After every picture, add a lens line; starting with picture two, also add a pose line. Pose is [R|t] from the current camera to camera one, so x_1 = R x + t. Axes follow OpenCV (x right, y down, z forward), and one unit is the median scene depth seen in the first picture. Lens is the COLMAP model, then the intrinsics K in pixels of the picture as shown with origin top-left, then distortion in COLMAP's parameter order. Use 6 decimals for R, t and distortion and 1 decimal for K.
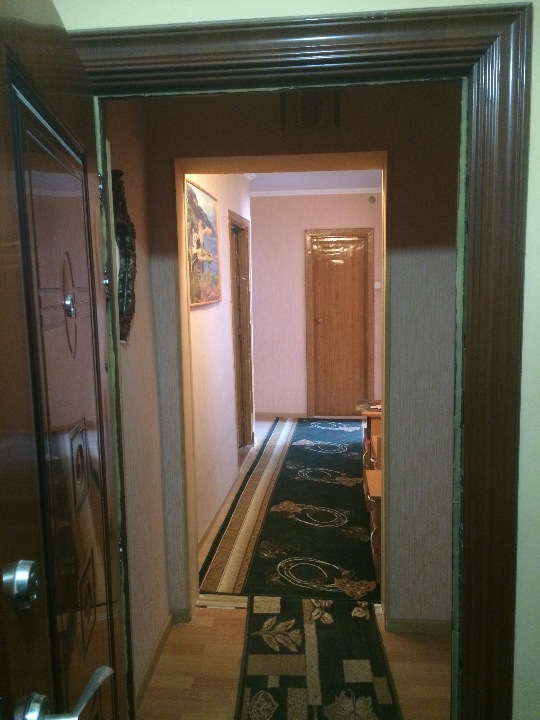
lens RADIAL K [[611.7, 0, 270.0], [0, 611.7, 359.9], [0, 0, 1]] dist [0.075639, -0.093522]
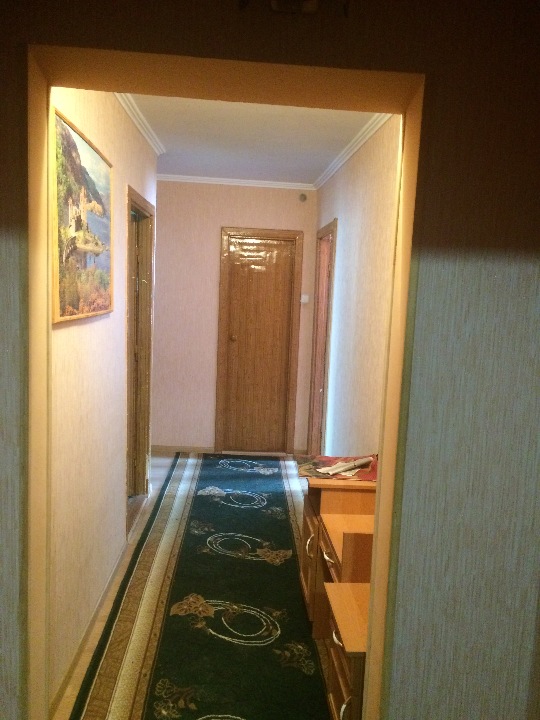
lens RADIAL K [[611.7, 0, 271.0], [0, 611.7, 362.0], [0, 0, 1]] dist [0.075639, -0.093522]
pose [[0.984054, 0.042712, 0.172665, -0.020770], [-0.041625, 0.999084, -0.009911, -0.040367], [-0.172930, 0.002566, 0.984931, 0.288304]]
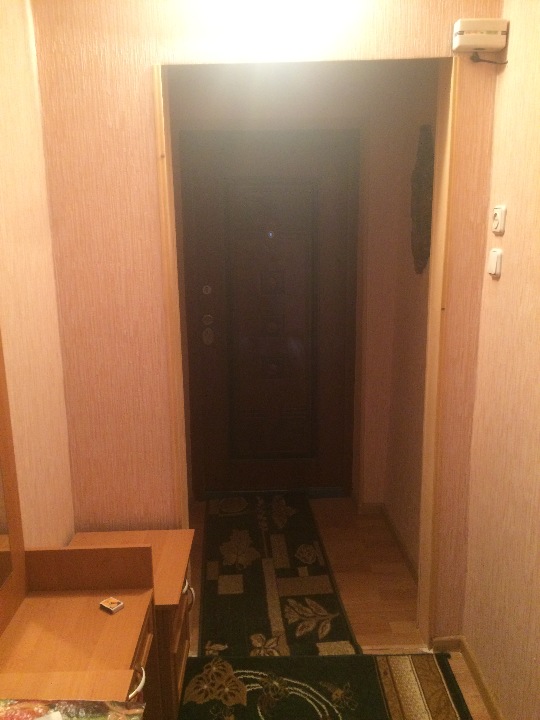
lens RADIAL K [[611.7, 0, 270.3], [0, 611.7, 360.0], [0, 0, 1]] dist [0.075639, -0.093522]
pose [[-0.992627, 0.065936, -0.101704, 0.096861], [0.028450, 0.942395, 0.333291, -0.152448], [0.117821, 0.327941, -0.937322, 1.184333]]
